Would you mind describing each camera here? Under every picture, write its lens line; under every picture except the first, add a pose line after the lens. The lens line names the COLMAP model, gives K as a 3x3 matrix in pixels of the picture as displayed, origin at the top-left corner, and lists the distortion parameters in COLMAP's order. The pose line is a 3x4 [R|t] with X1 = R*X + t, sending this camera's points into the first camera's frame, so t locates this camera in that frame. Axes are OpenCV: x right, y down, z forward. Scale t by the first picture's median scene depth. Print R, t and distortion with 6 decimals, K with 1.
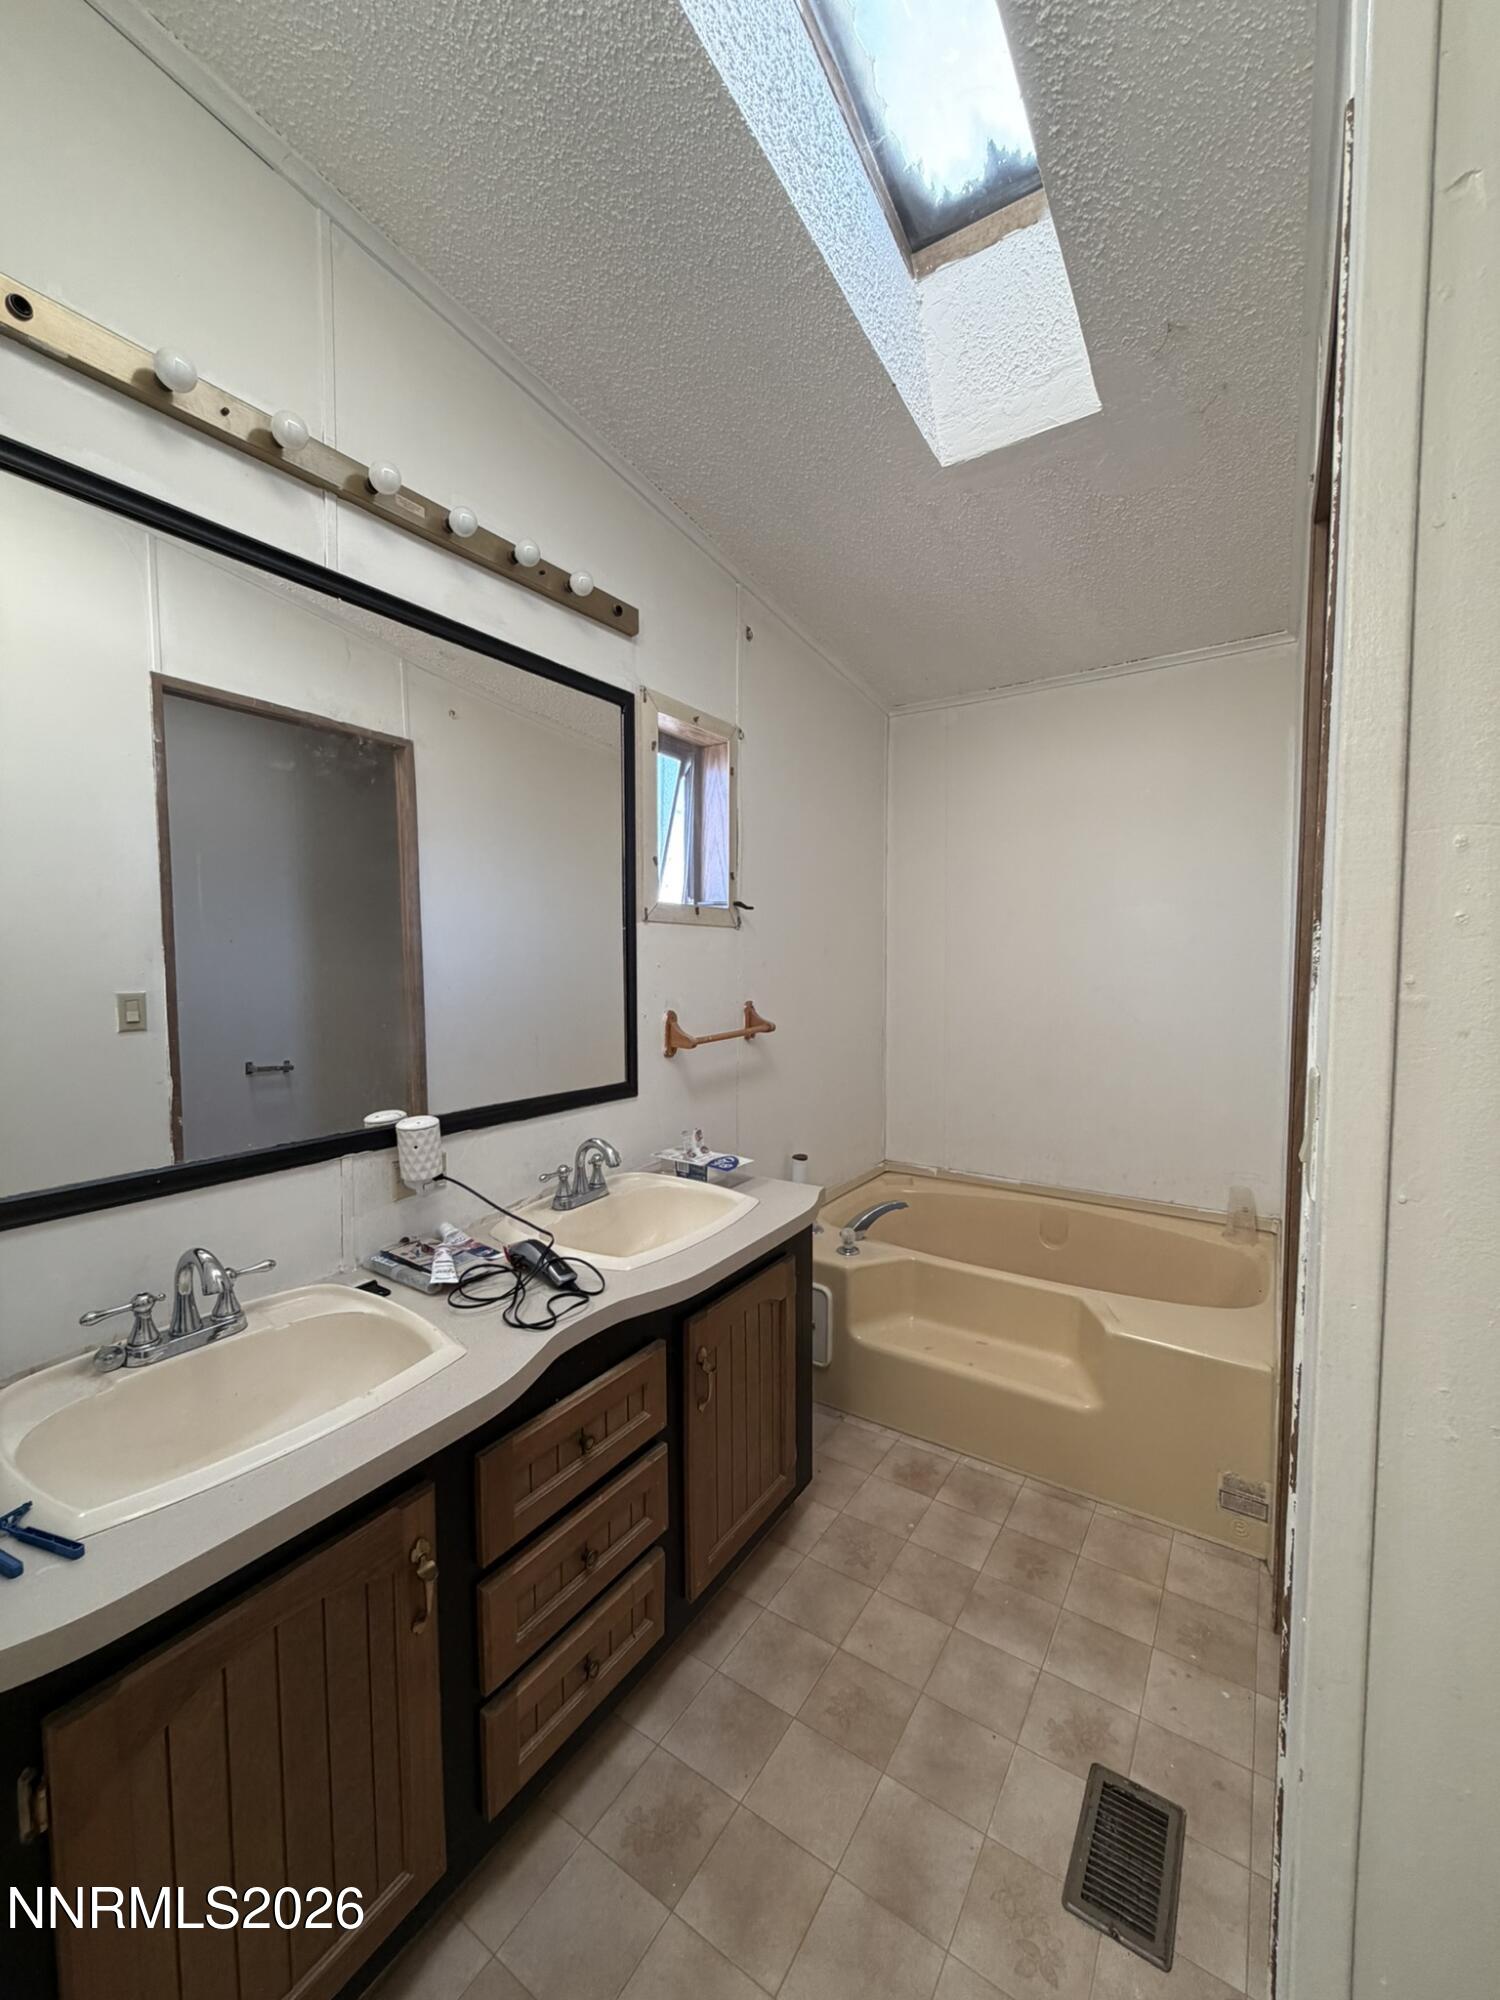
lens RADIAL K [[791.0, 0, 751.2], [0, 791.0, 999.2], [0, 0, 1]] dist [0.001743, 0.000763]
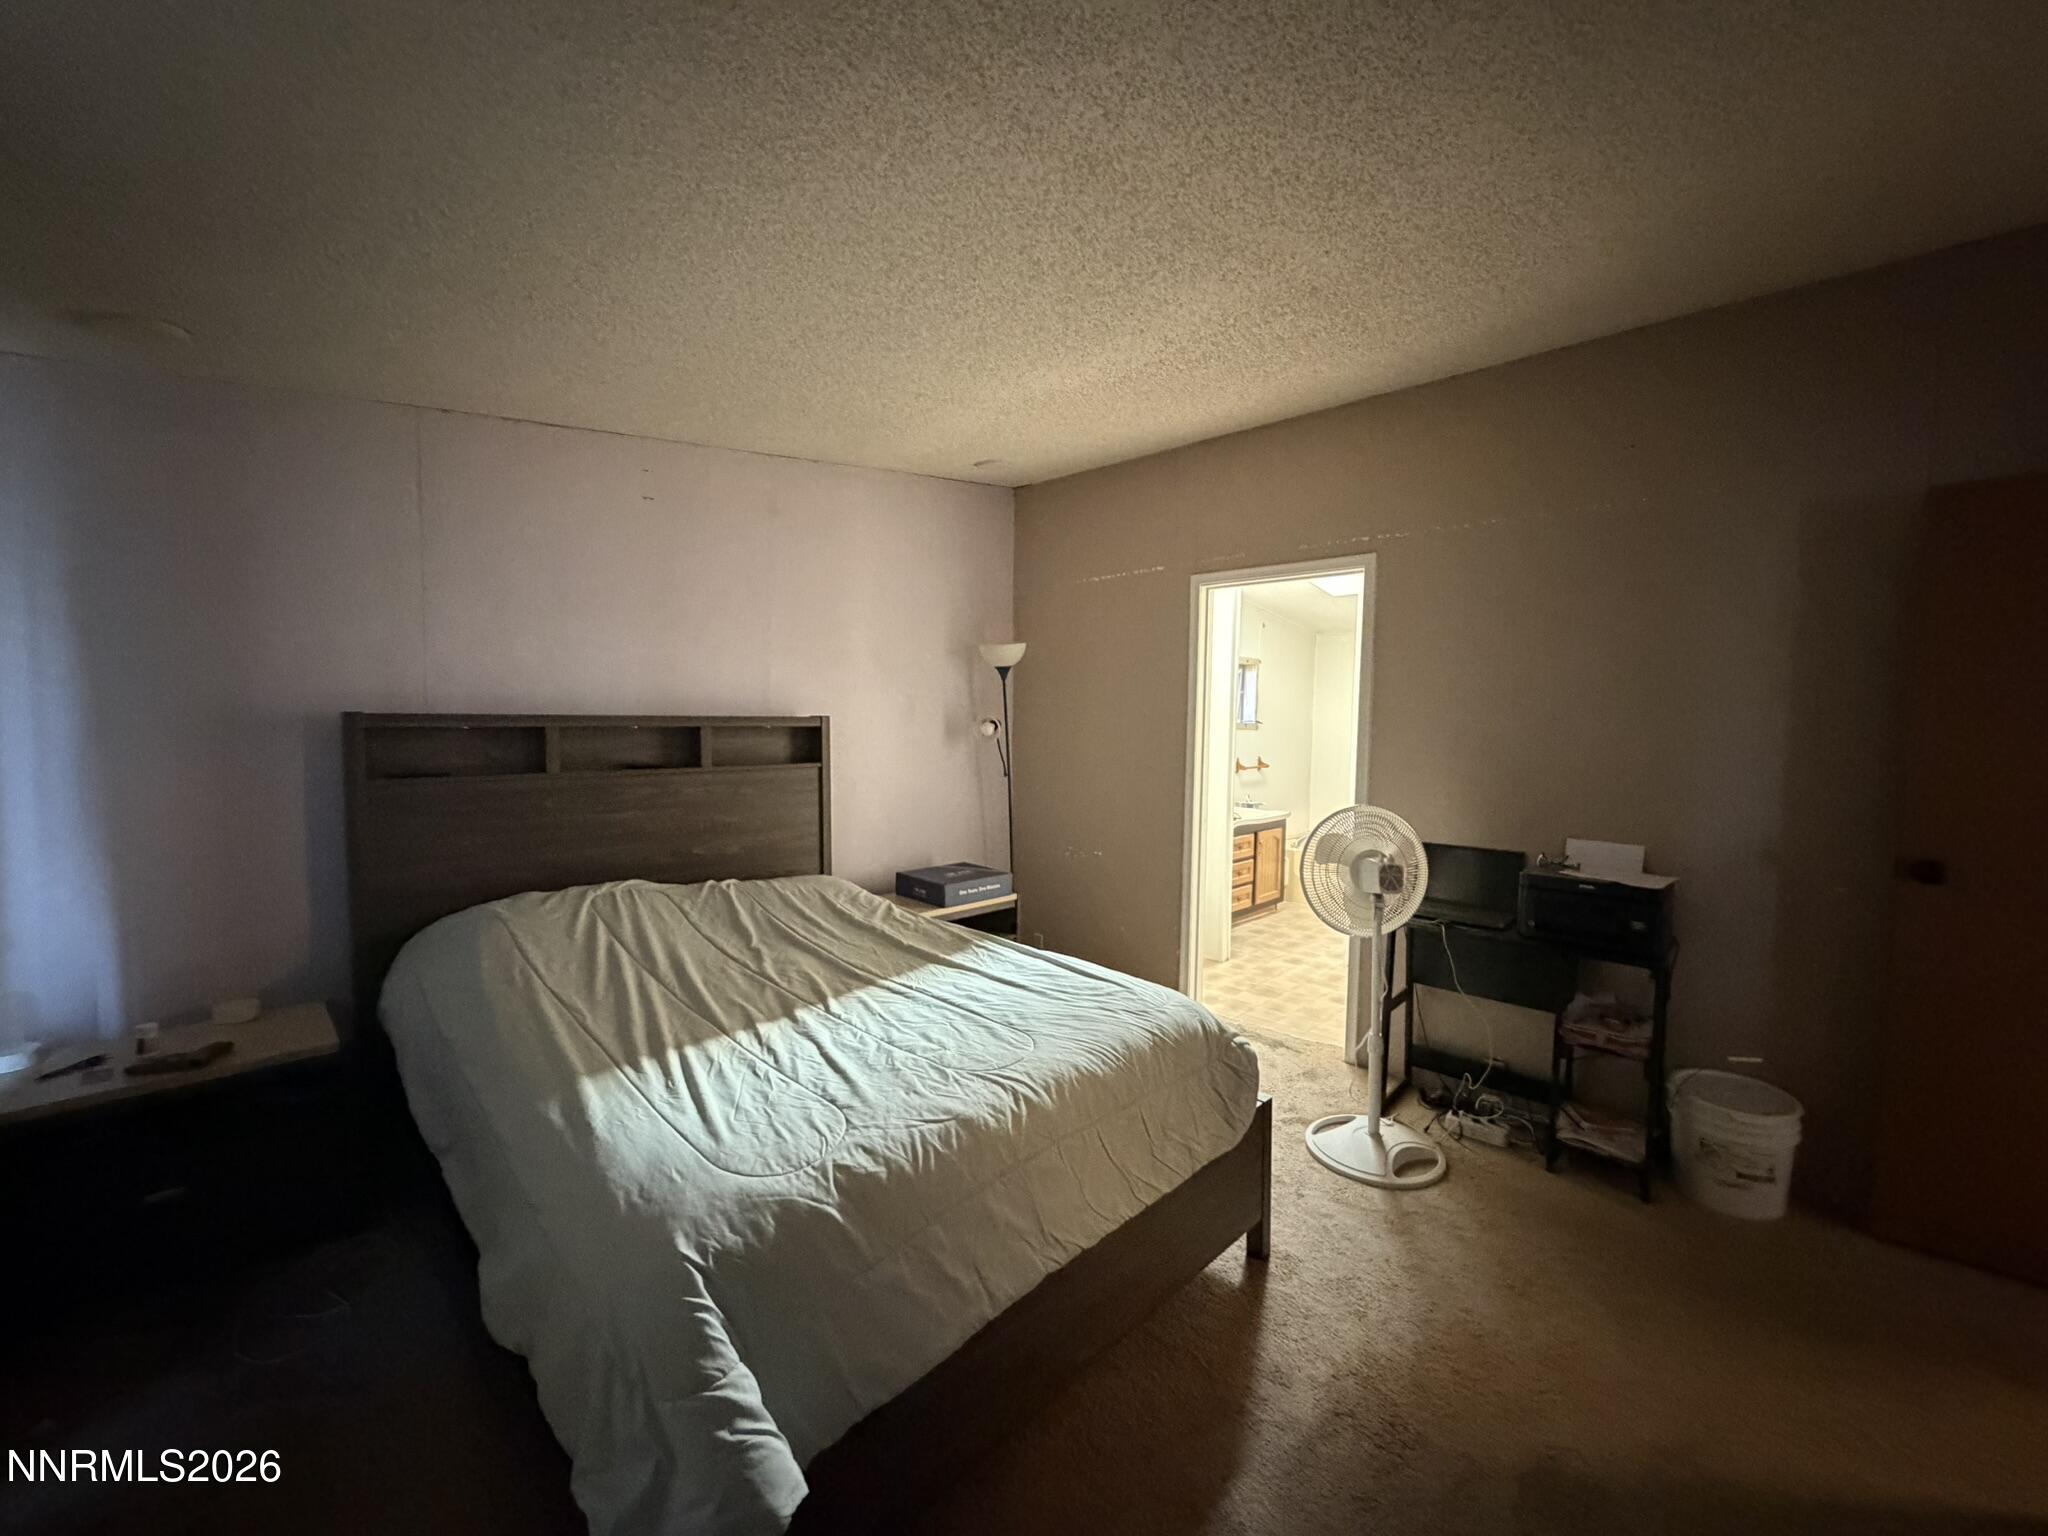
lens RADIAL K [[824.5, 0, 1019.7], [0, 824.5, 774.2], [0, 0, 1]] dist [0.000279, 0.000002]
pose [[0.985547, 0.025880, -0.167411, -0.524484], [-0.024473, 0.999646, 0.010463, 0.085157], [0.167623, -0.006215, 0.985832, -3.013219]]
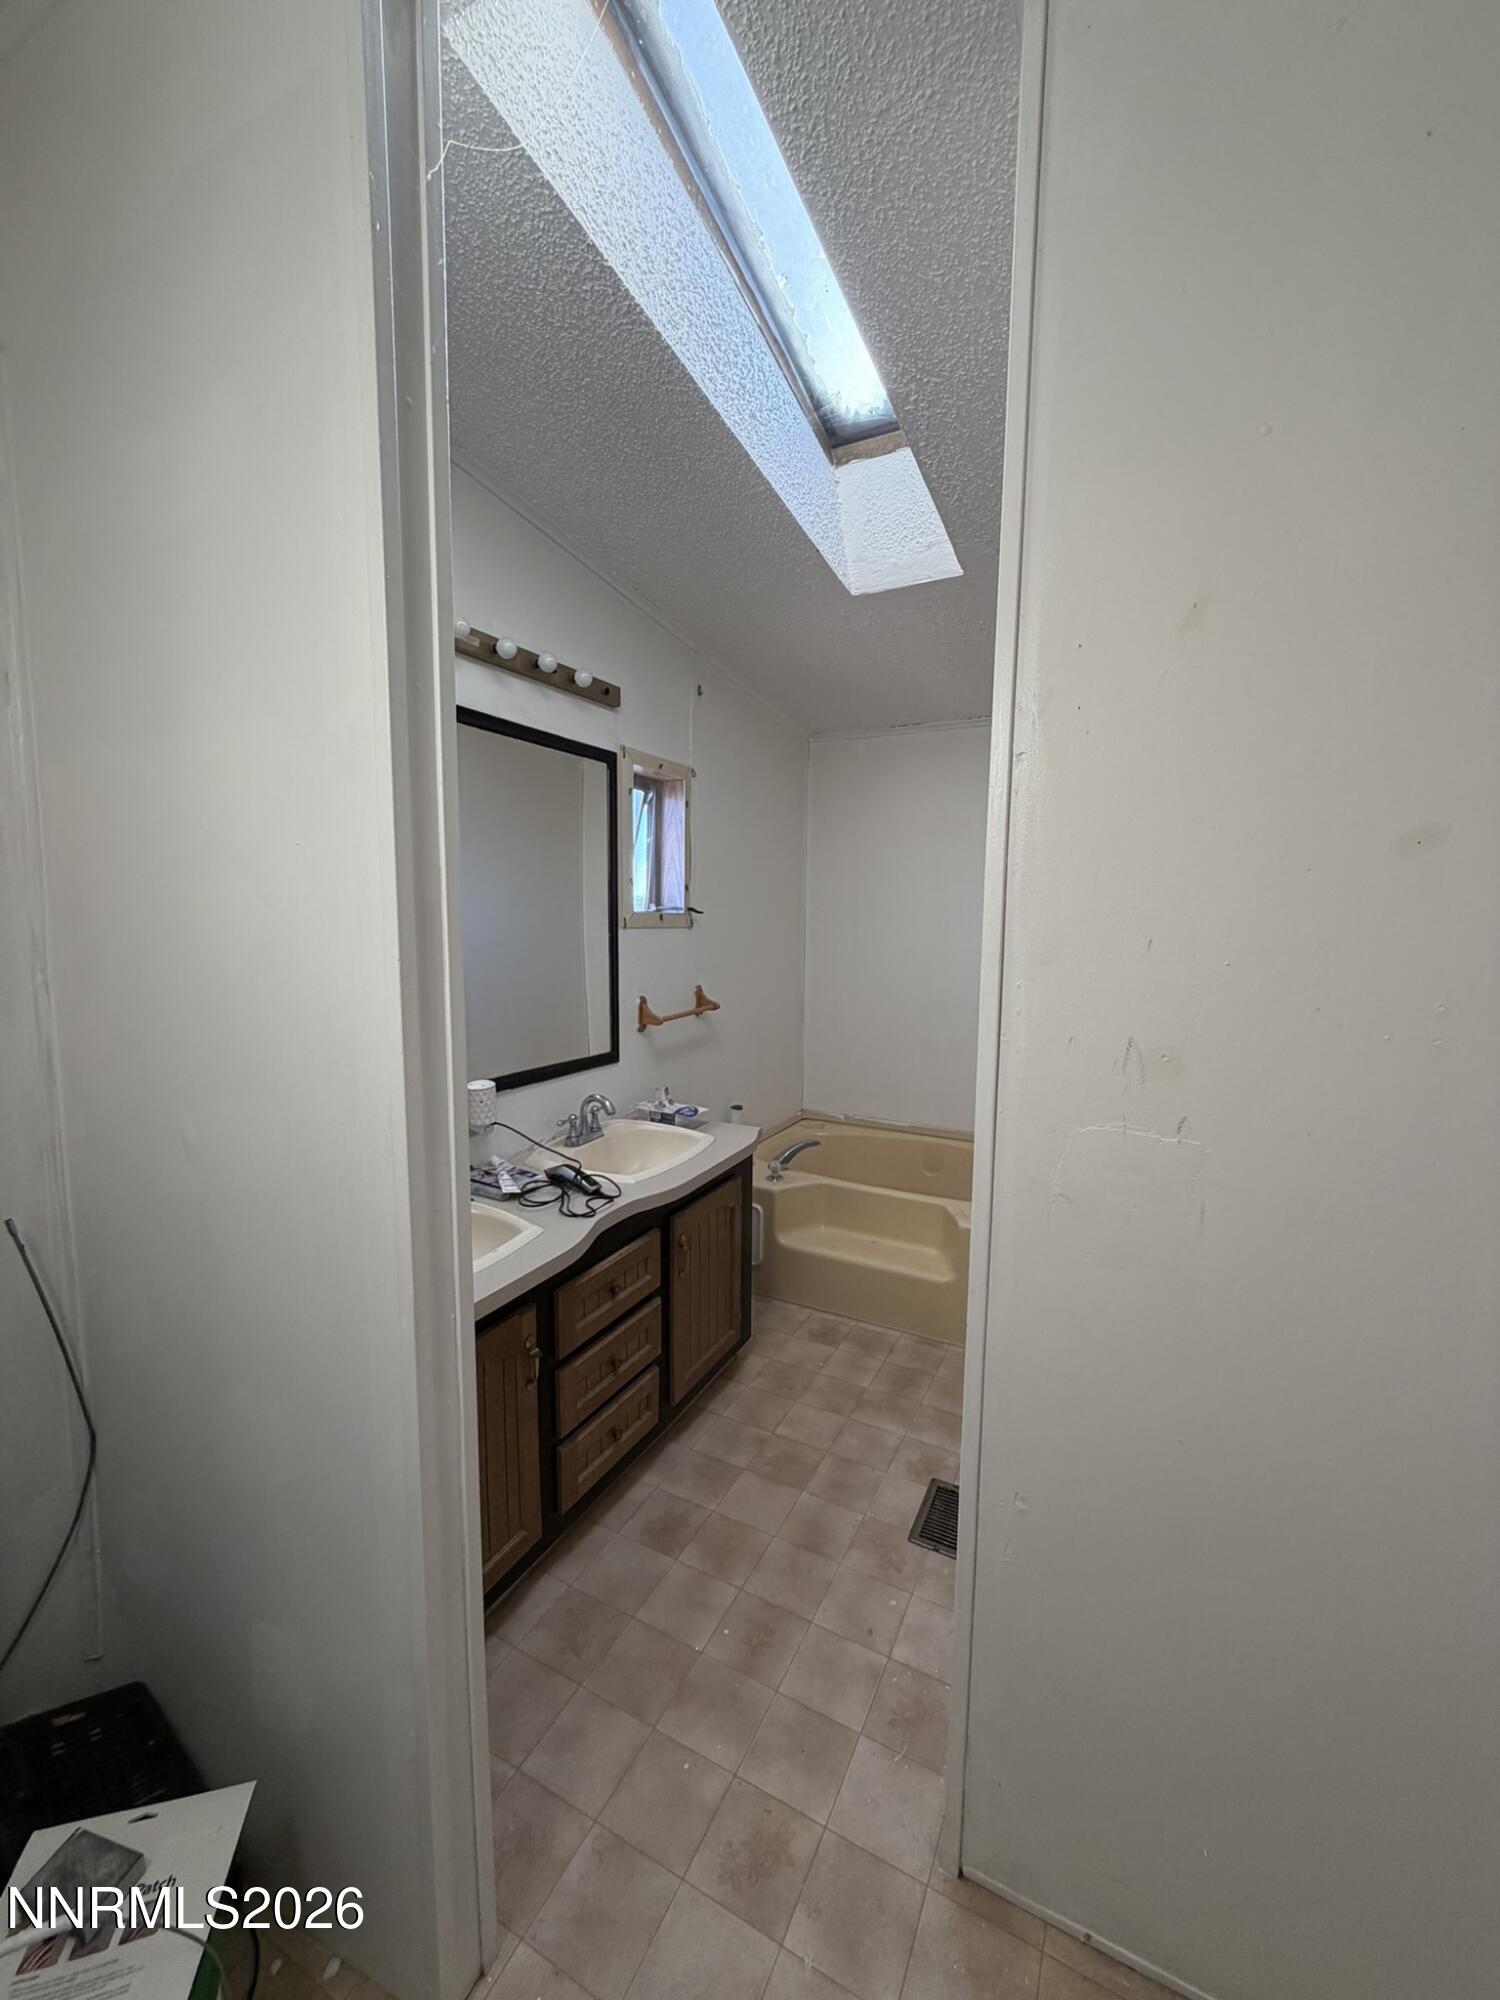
lens RADIAL K [[791.0, 0, 748.6], [0, 791.0, 1000.1], [0, 0, 1]] dist [0.001743, 0.000763]
pose [[0.994538, -0.000514, 0.104377, -0.084224], [-0.005457, 0.998364, 0.056908, -0.070410], [-0.104236, -0.057167, 0.992908, -0.400990]]
